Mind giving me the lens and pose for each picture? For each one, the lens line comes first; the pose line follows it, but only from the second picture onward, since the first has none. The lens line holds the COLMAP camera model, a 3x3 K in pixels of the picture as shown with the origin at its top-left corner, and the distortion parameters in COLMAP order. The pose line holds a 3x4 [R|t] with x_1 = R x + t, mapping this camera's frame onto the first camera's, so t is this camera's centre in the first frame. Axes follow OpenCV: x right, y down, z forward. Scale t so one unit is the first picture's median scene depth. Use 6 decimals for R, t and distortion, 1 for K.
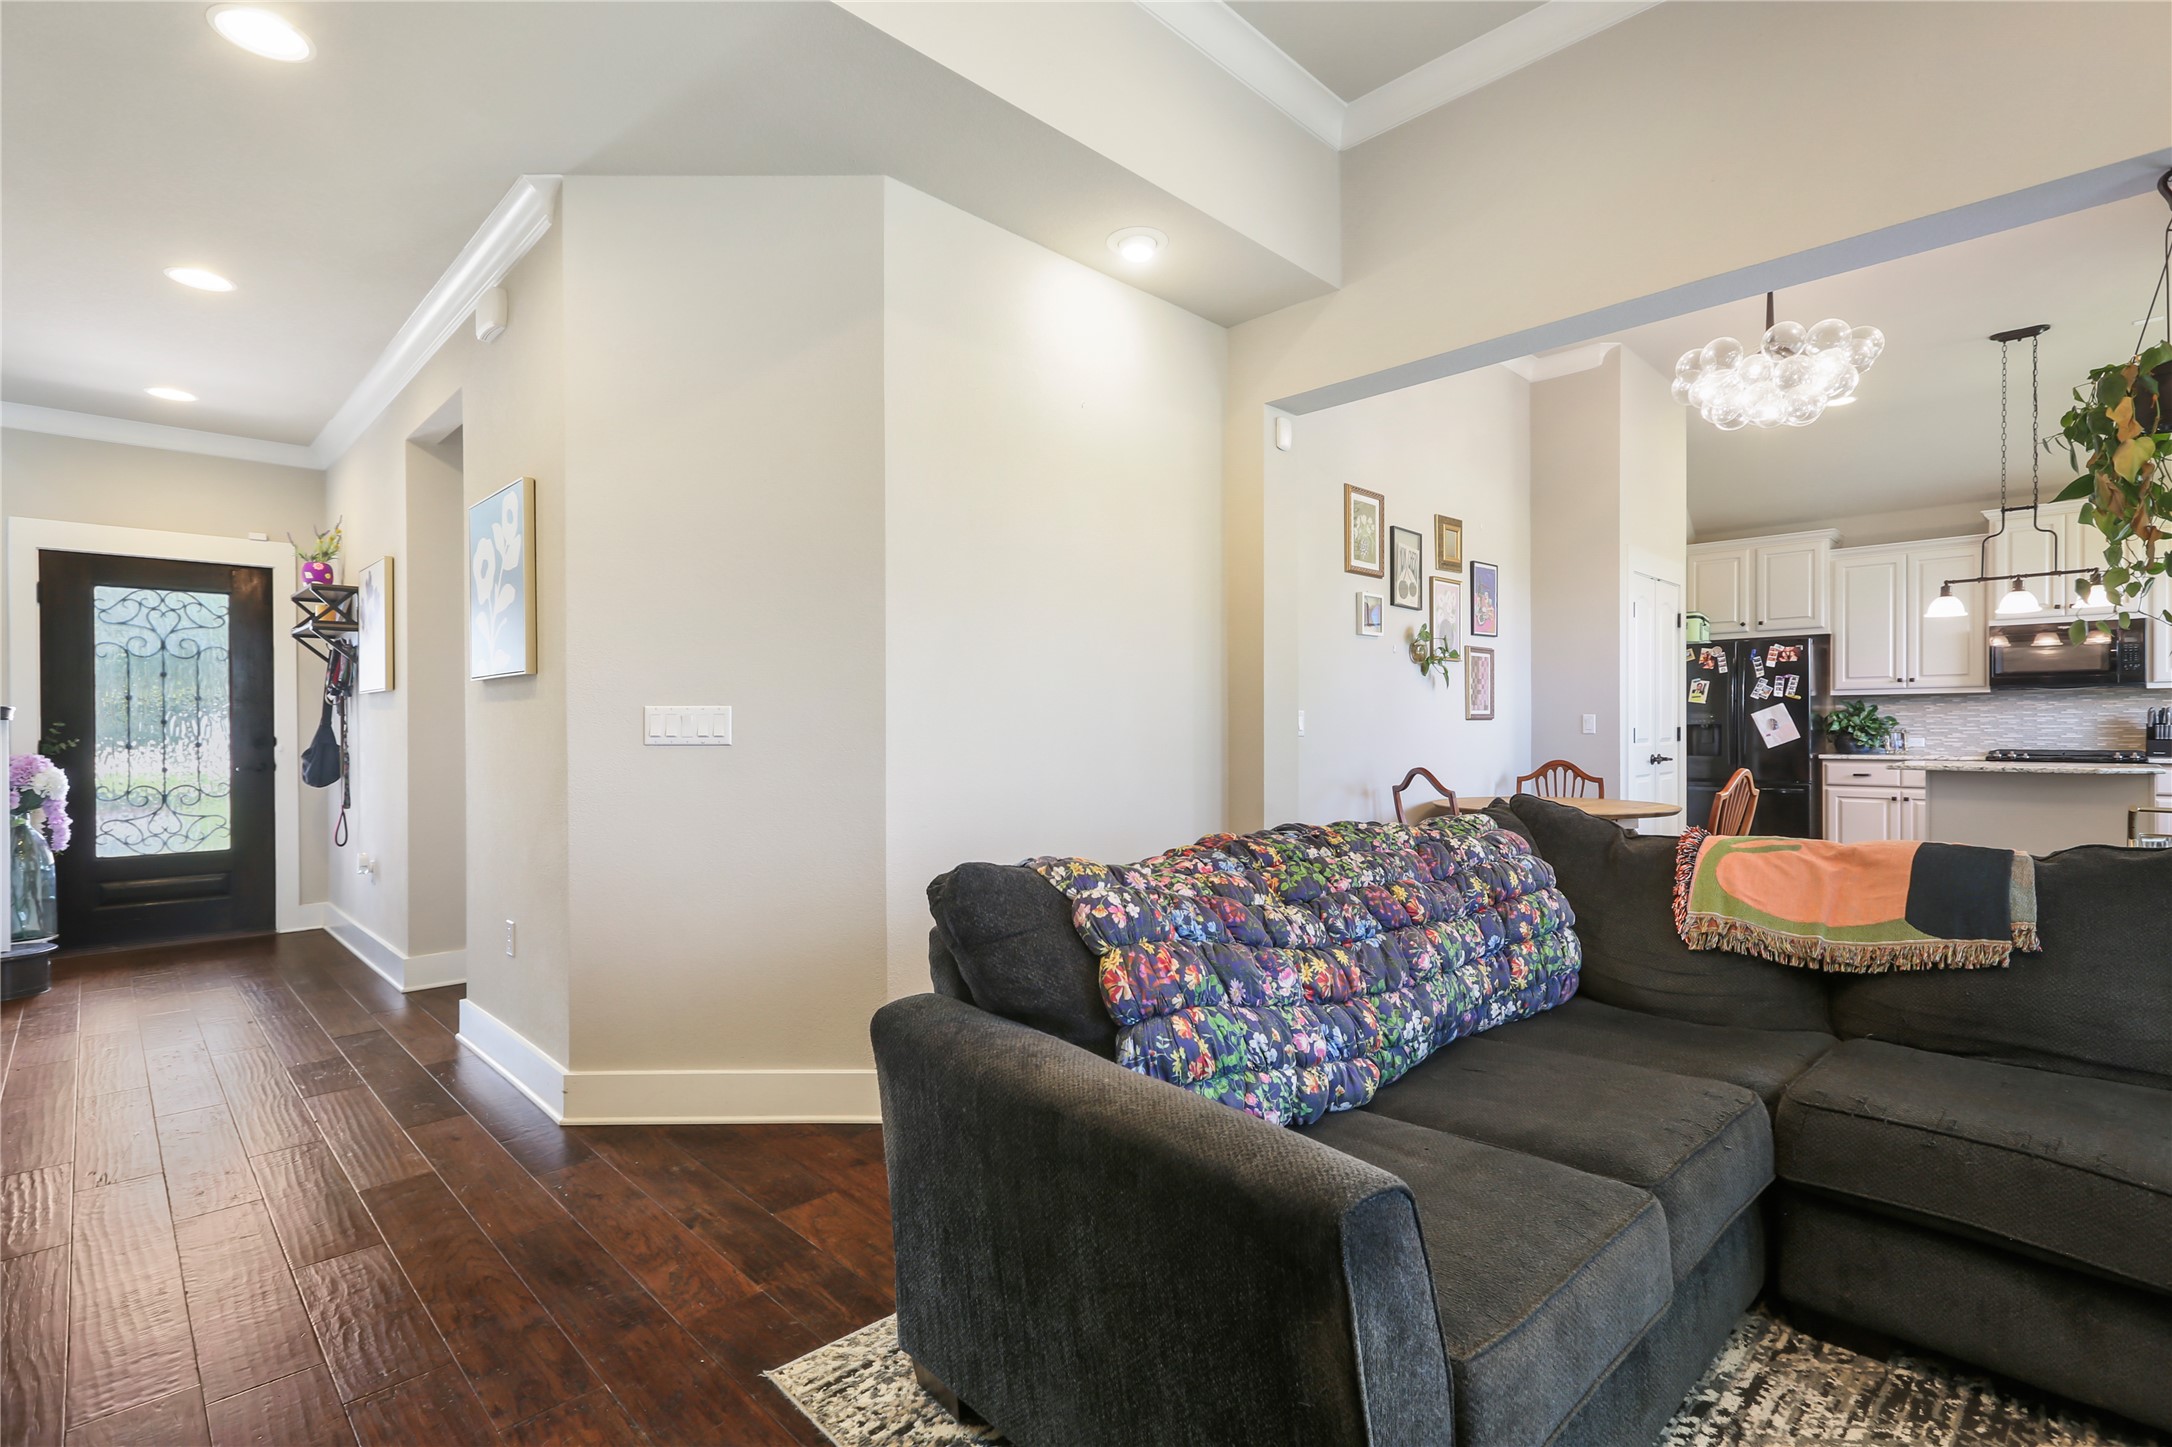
lens RADIAL K [[1008.5, 0, 1089.3], [0, 1008.5, 729.3], [0, 0, 1]] dist [0.001922, -0.000040]
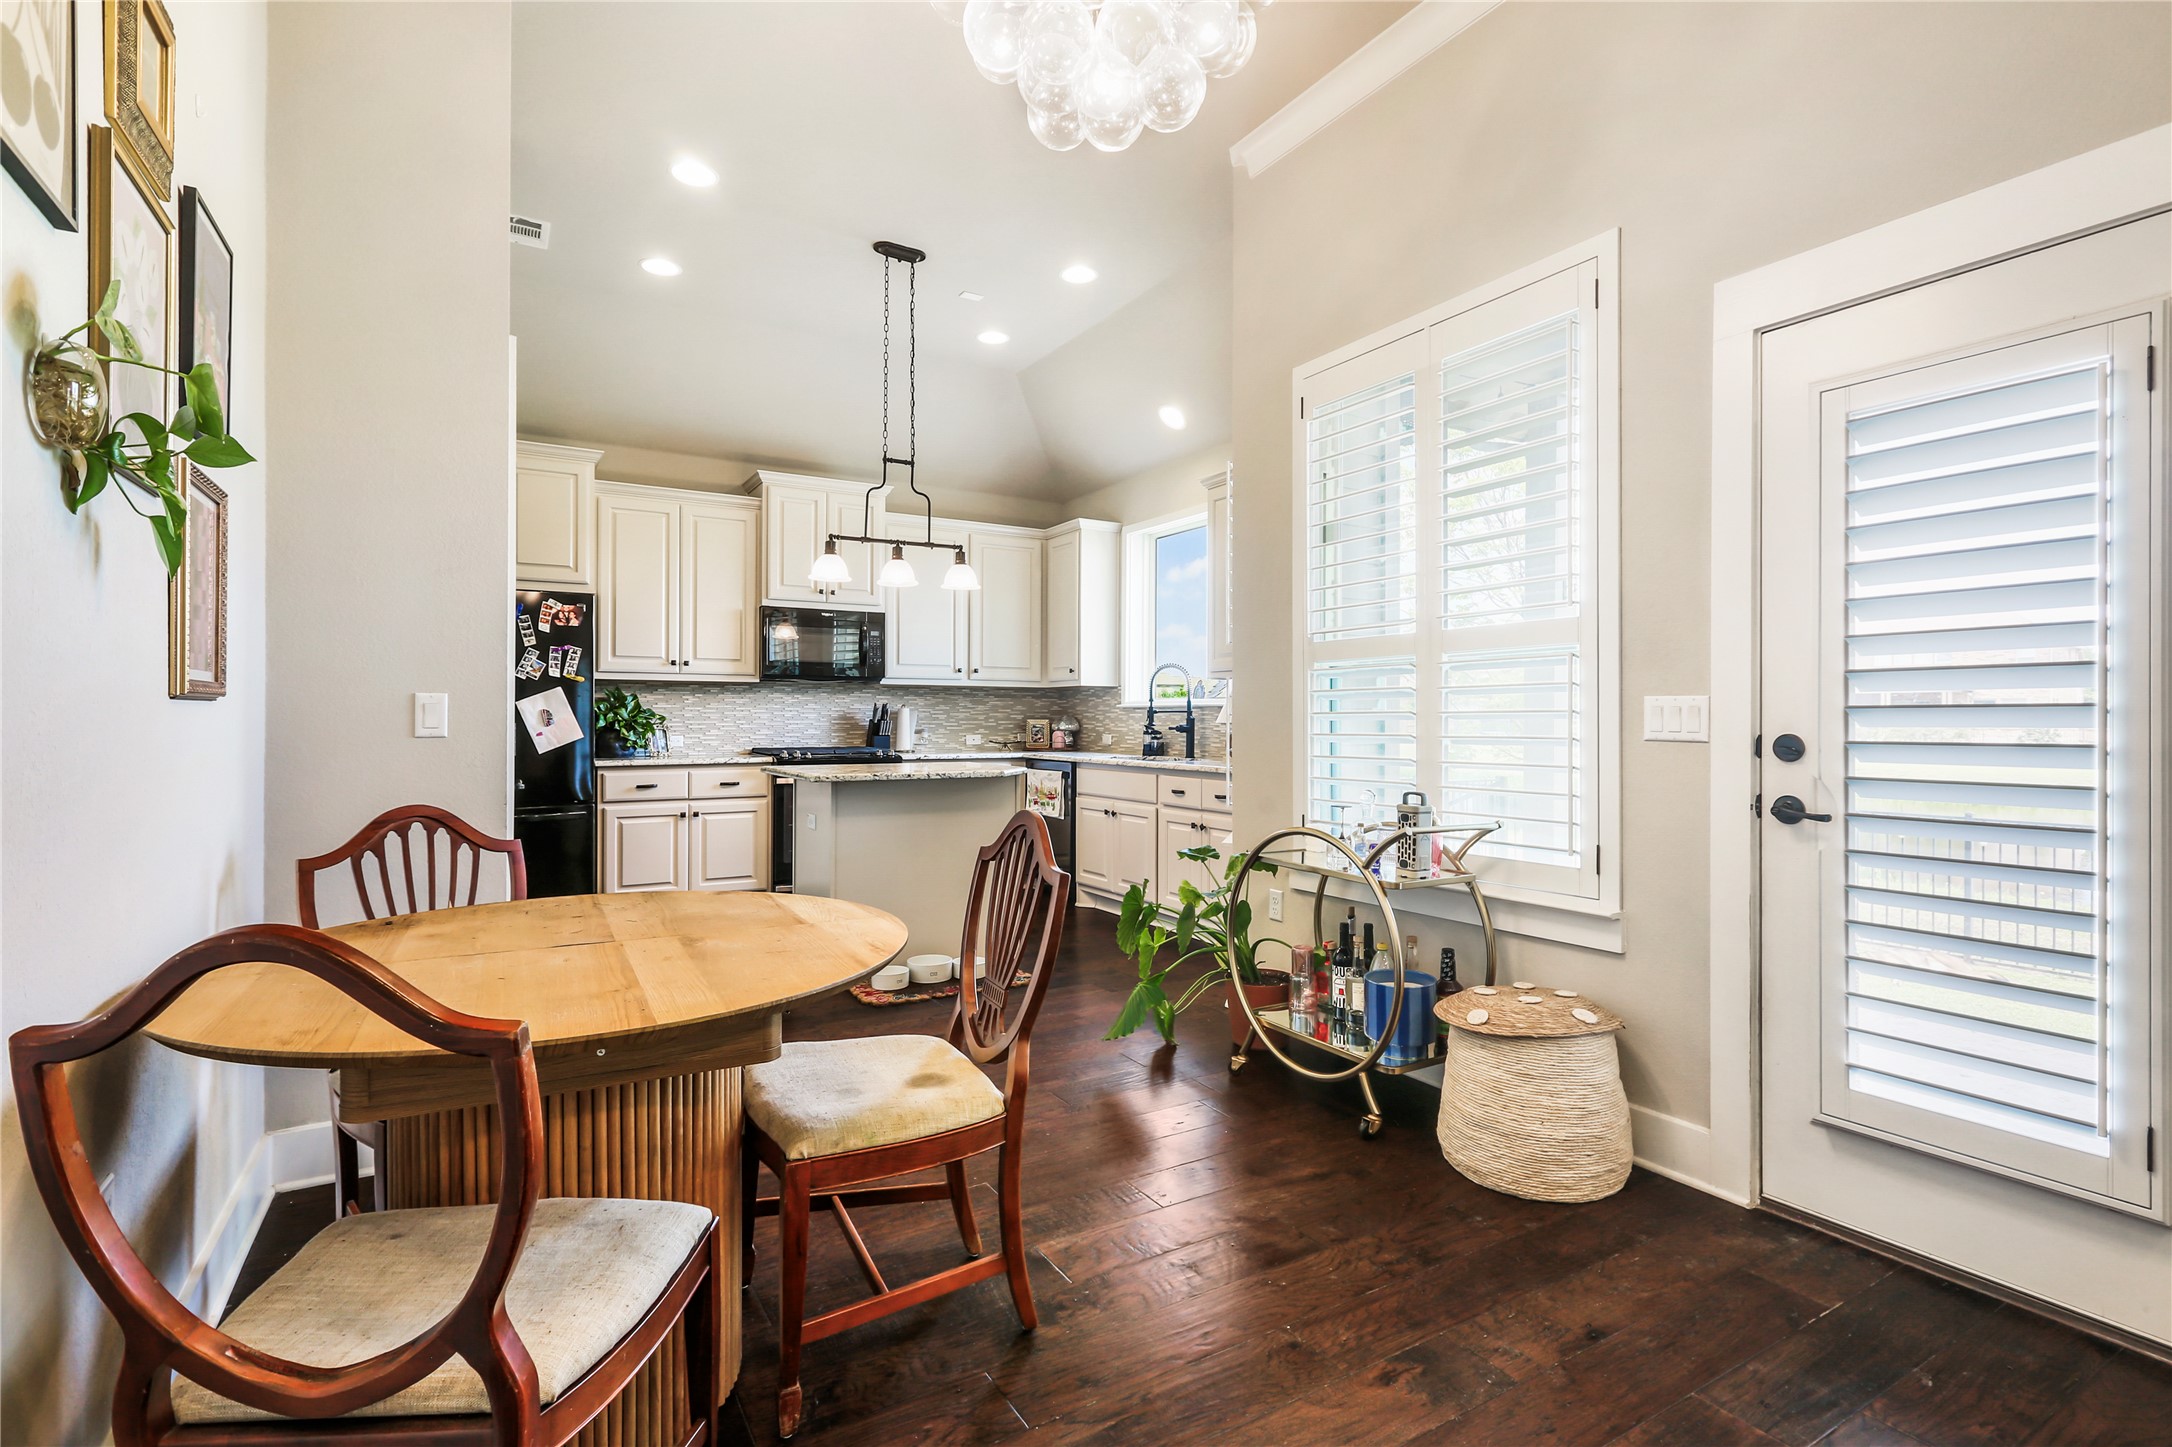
lens RADIAL K [[1024.9, 0, 1088.5], [0, 1024.9, 718.0], [0, 0, 1]] dist [0.000633, -0.000108]
pose [[0.241495, 0.005371, 0.970387, 0.104938], [-0.000750, 0.999985, -0.005348, -0.001571], [-0.970402, 0.000564, 0.241496, 0.489711]]
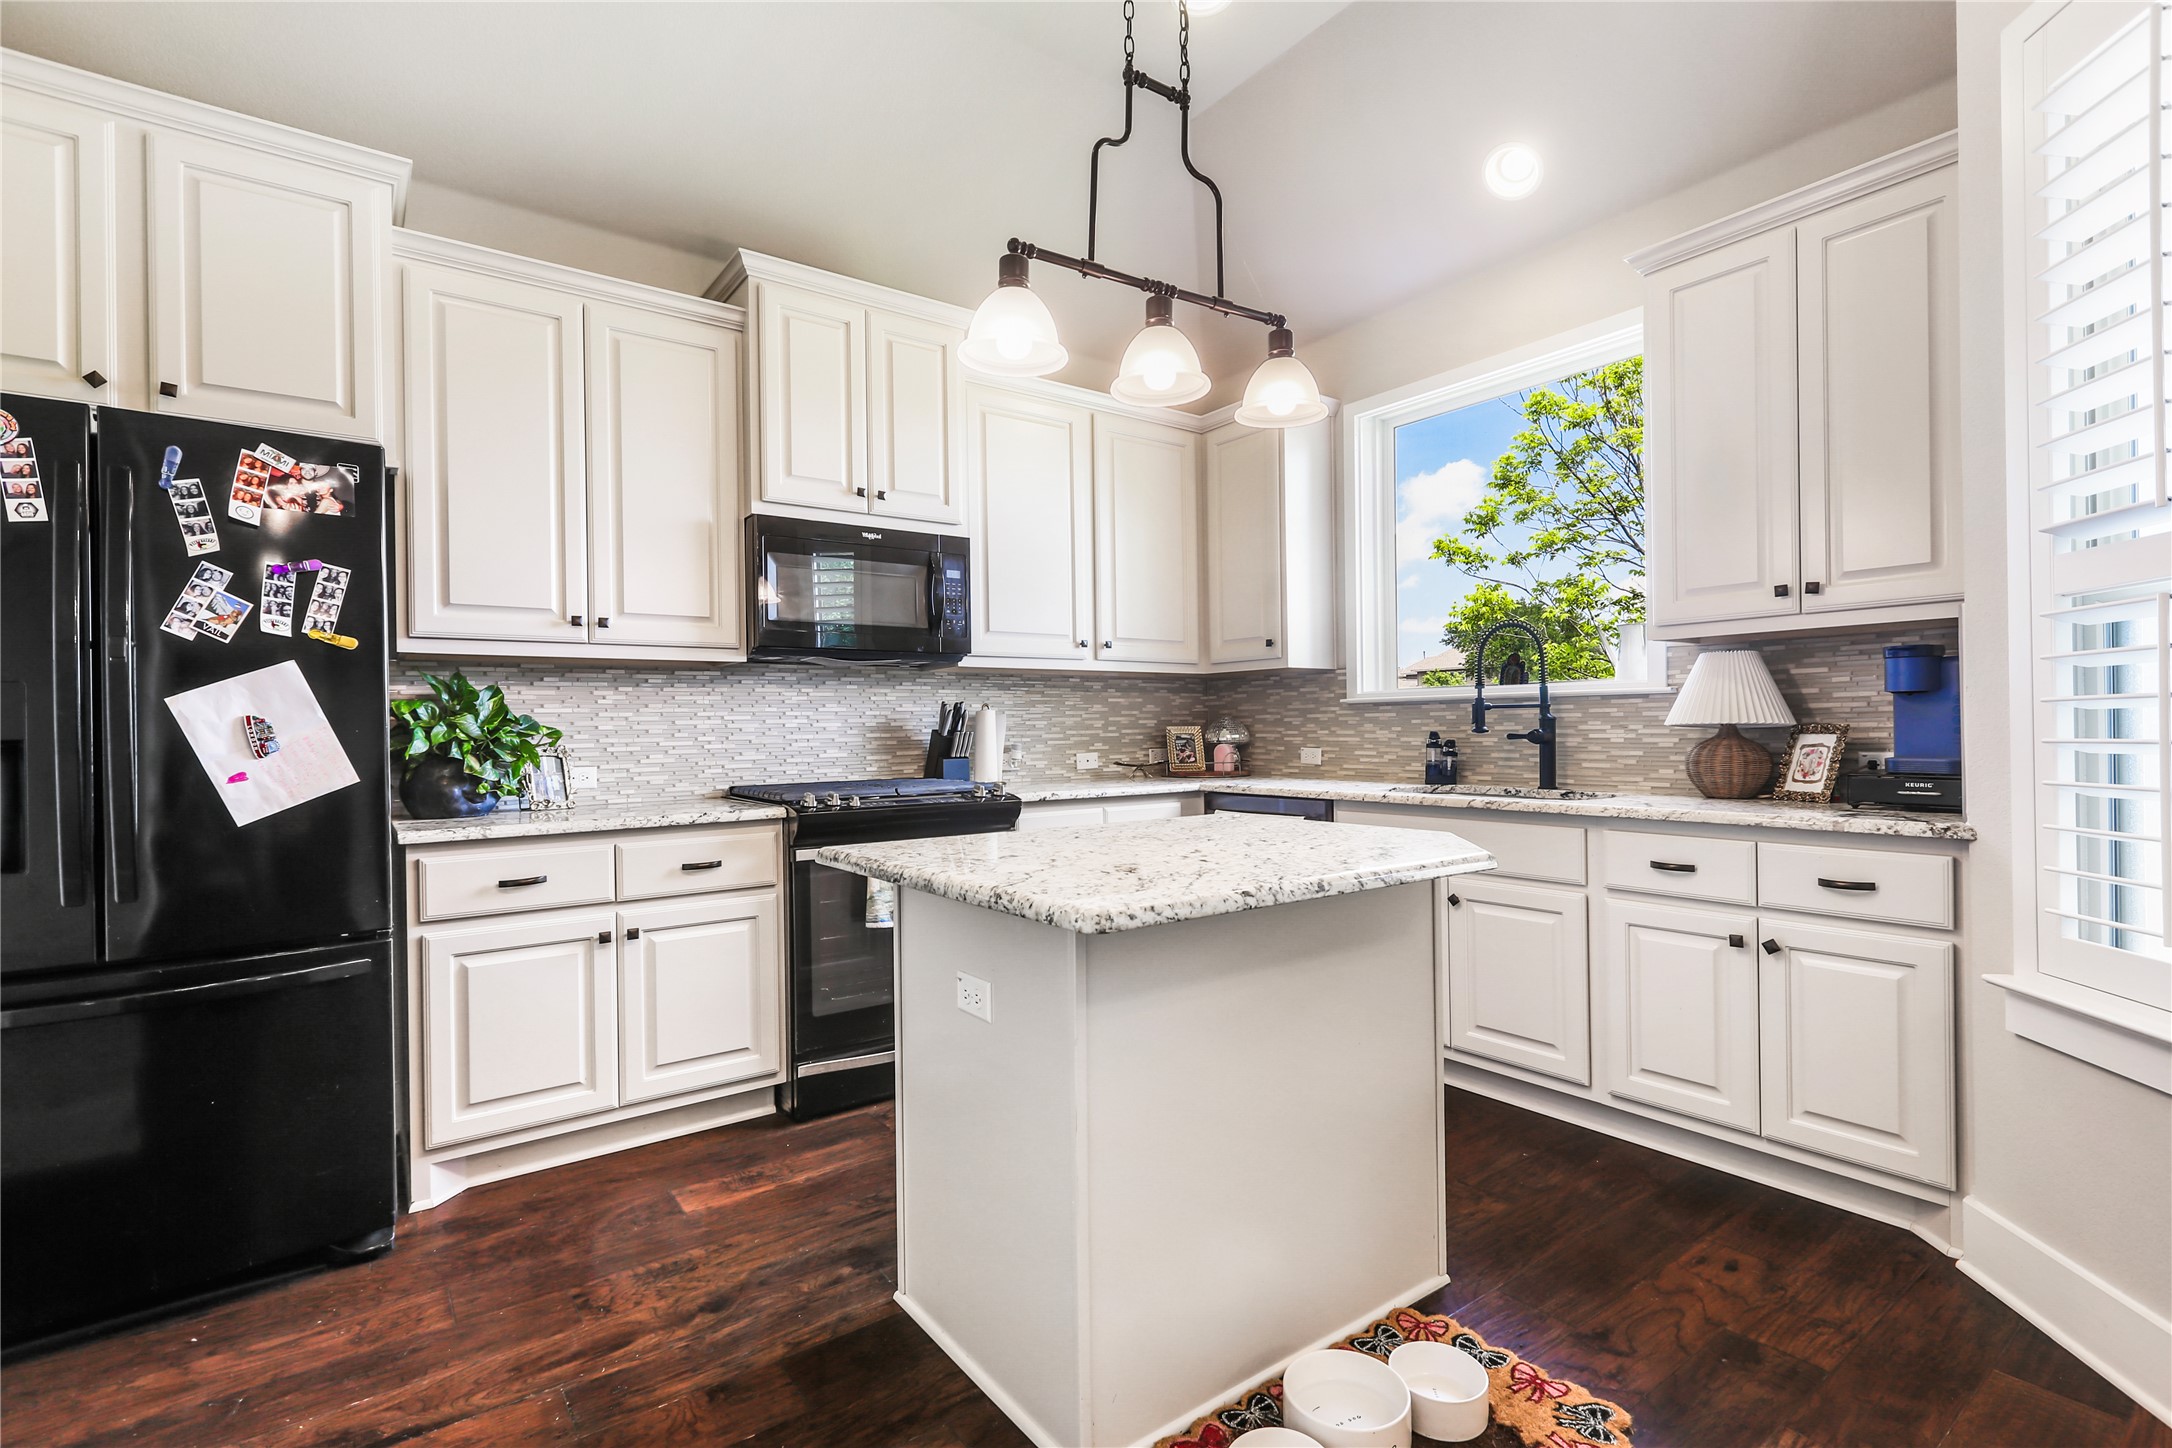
lens RADIAL K [[1008.5, 0, 1089.3], [0, 1008.5, 729.8], [0, 0, 1]] dist [0.001922, -0.000040]
pose [[0.147594, 0.000049, 0.989048, 0.444335], [0.016612, 0.999859, -0.002529, -0.002508], [-0.988909, 0.016804, 0.147572, 0.742627]]
